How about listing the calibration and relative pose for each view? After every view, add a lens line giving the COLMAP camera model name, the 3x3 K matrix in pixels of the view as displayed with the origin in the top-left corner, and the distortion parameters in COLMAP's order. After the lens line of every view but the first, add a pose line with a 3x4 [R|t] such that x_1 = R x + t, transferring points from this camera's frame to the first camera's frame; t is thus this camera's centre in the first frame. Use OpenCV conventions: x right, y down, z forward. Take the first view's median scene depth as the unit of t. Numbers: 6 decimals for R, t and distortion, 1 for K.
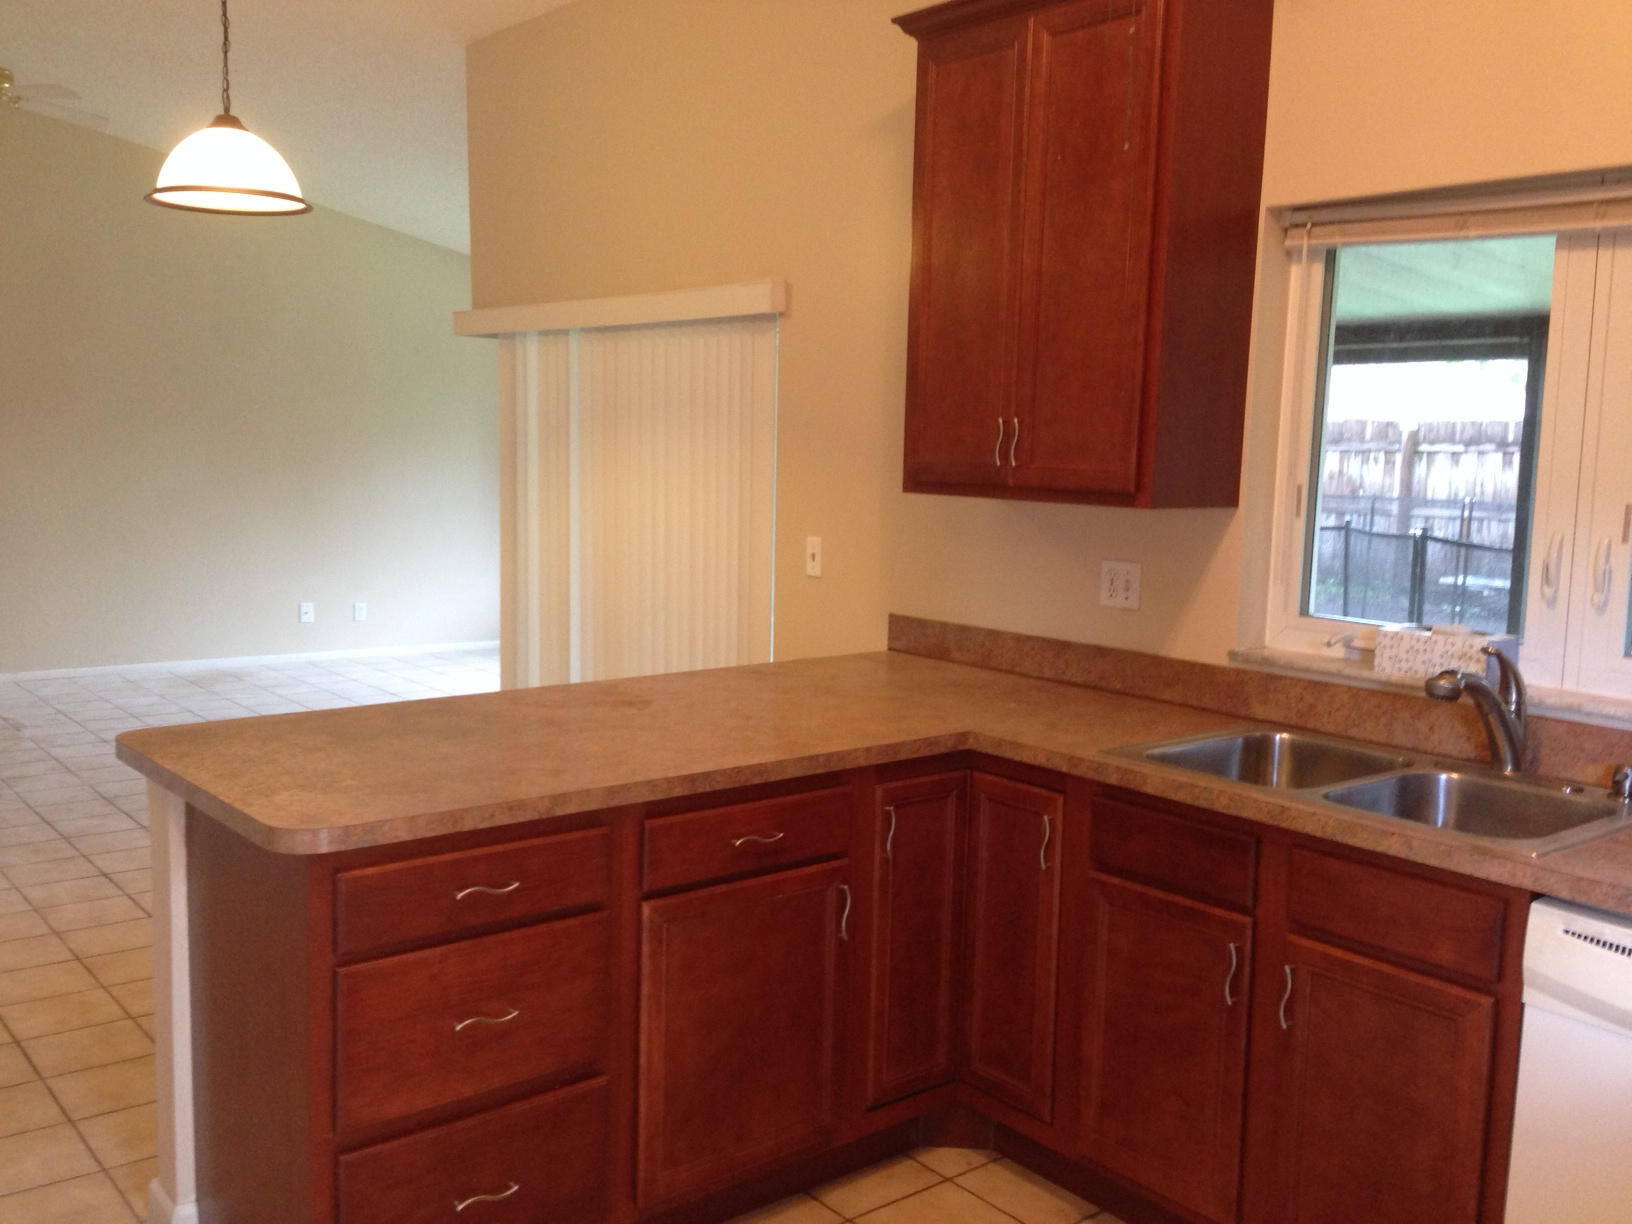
lens RADIAL K [[1501.8, 0, 816.0], [0, 1501.8, 612.0], [0, 0, 1]] dist [0.128590, -0.176409]
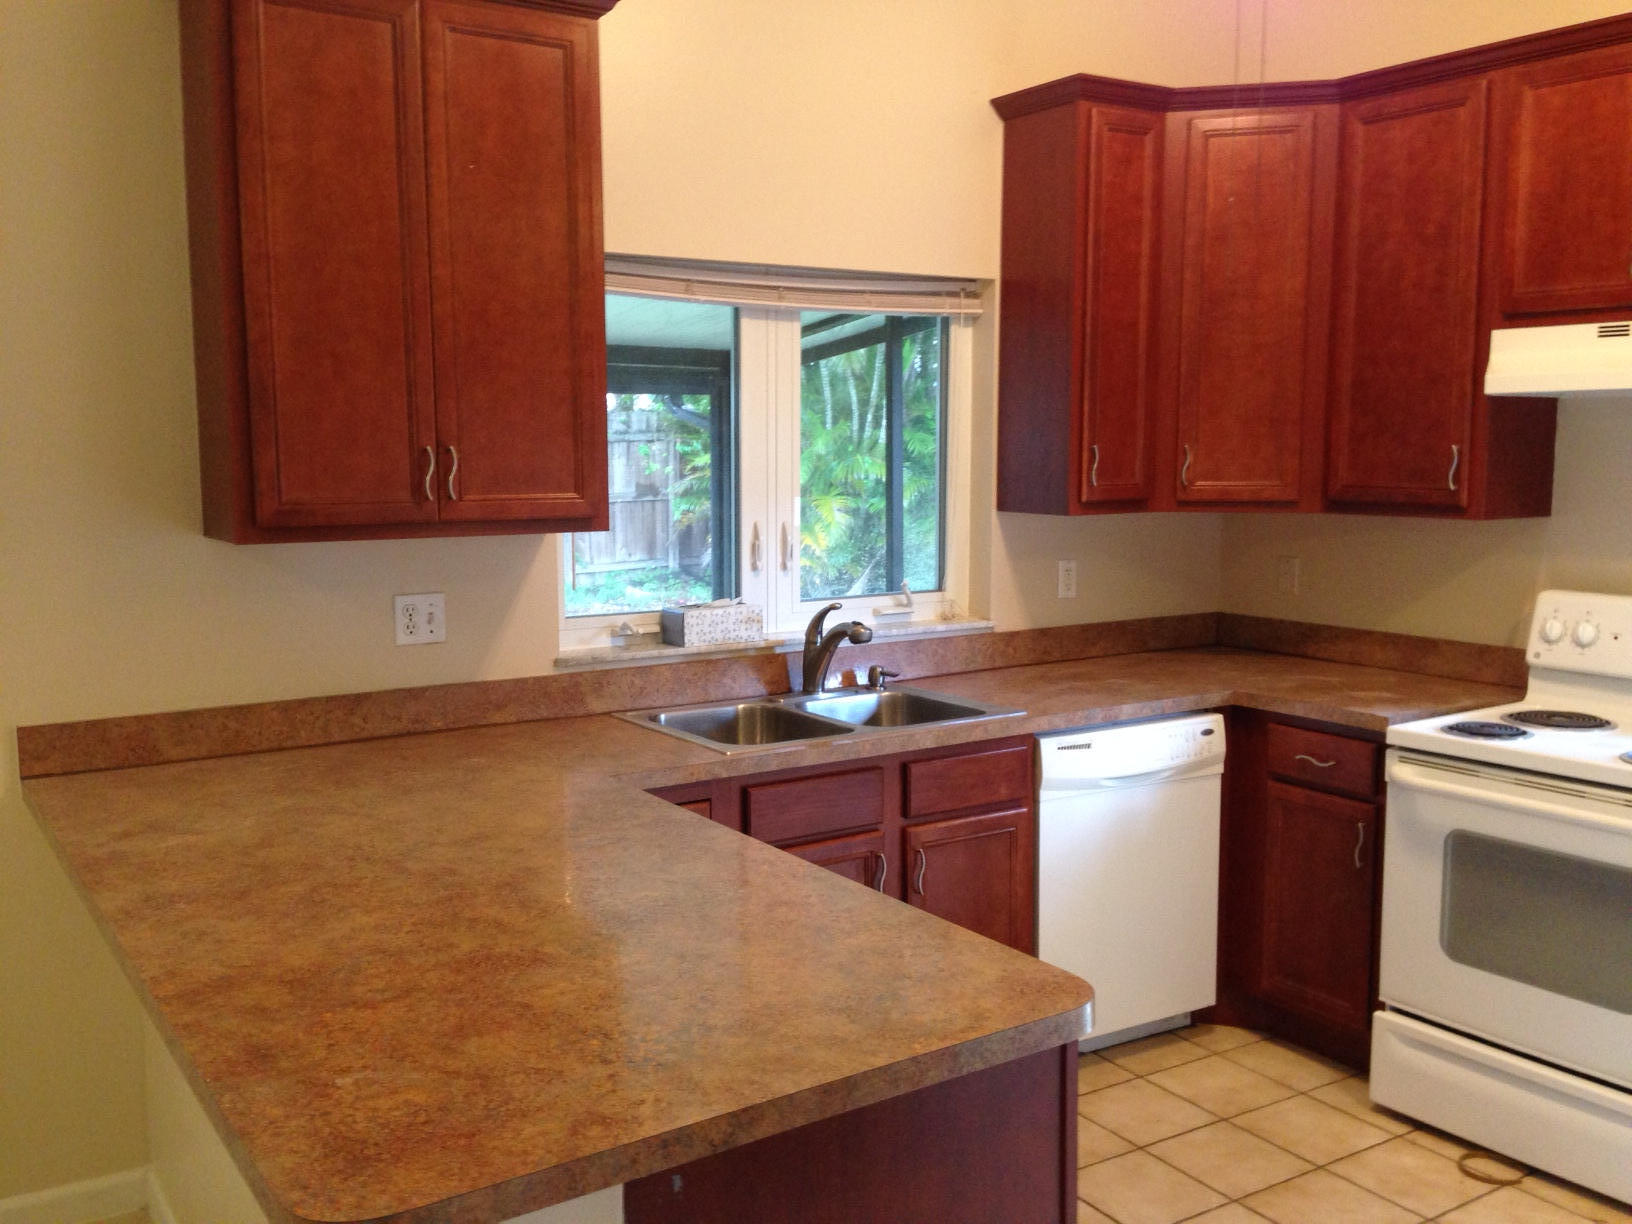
lens RADIAL K [[1501.8, 0, 816.0], [0, 1501.8, 612.0], [0, 0, 1]] dist [0.128590, -0.176409]
pose [[0.104819, -0.136820, 0.985035, -0.770409], [0.124773, 0.984474, 0.123465, -0.118781], [-0.986633, 0.109964, 0.120263, 0.703295]]
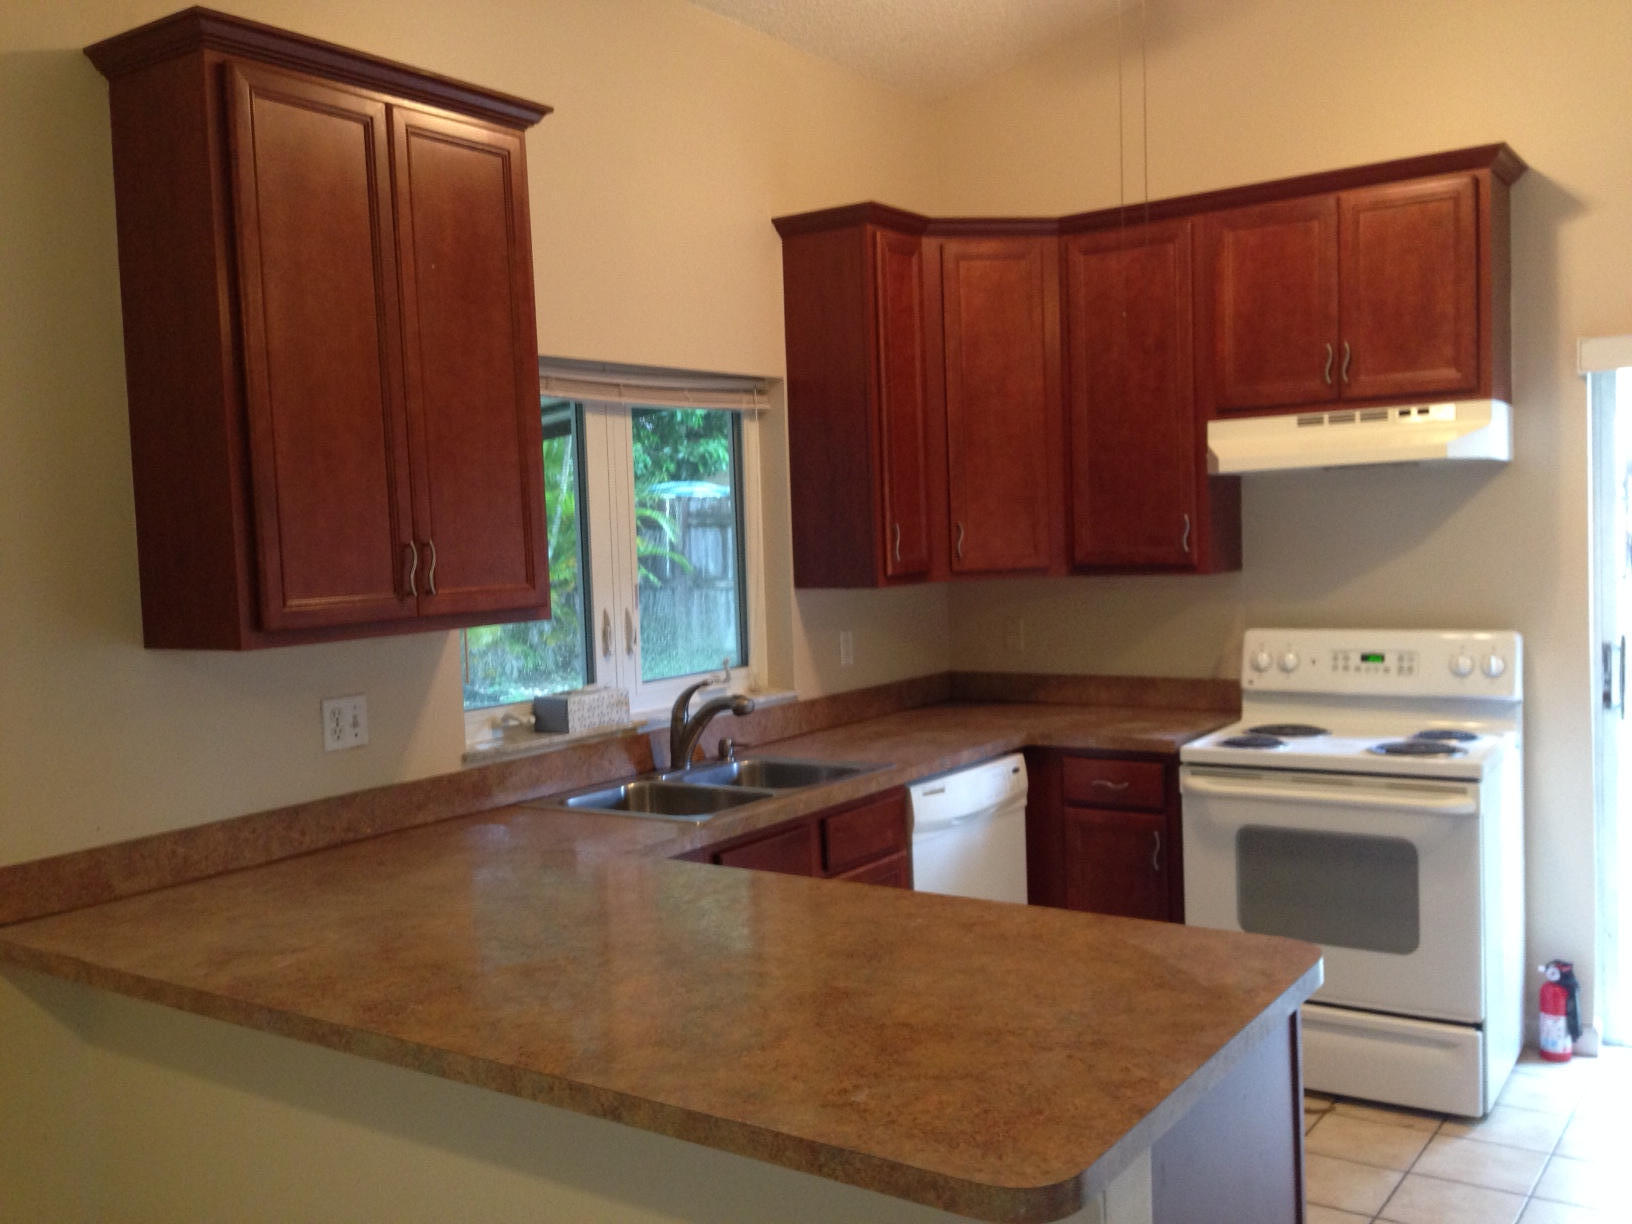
lens RADIAL K [[1501.8, 0, 816.0], [0, 1501.8, 612.0], [0, 0, 1]] dist [0.128590, -0.176409]
pose [[-0.276695, -0.068067, 0.958544, -0.817668], [0.146735, 0.982798, 0.112146, -0.158191], [-0.949689, 0.171683, -0.261948, 1.050817]]
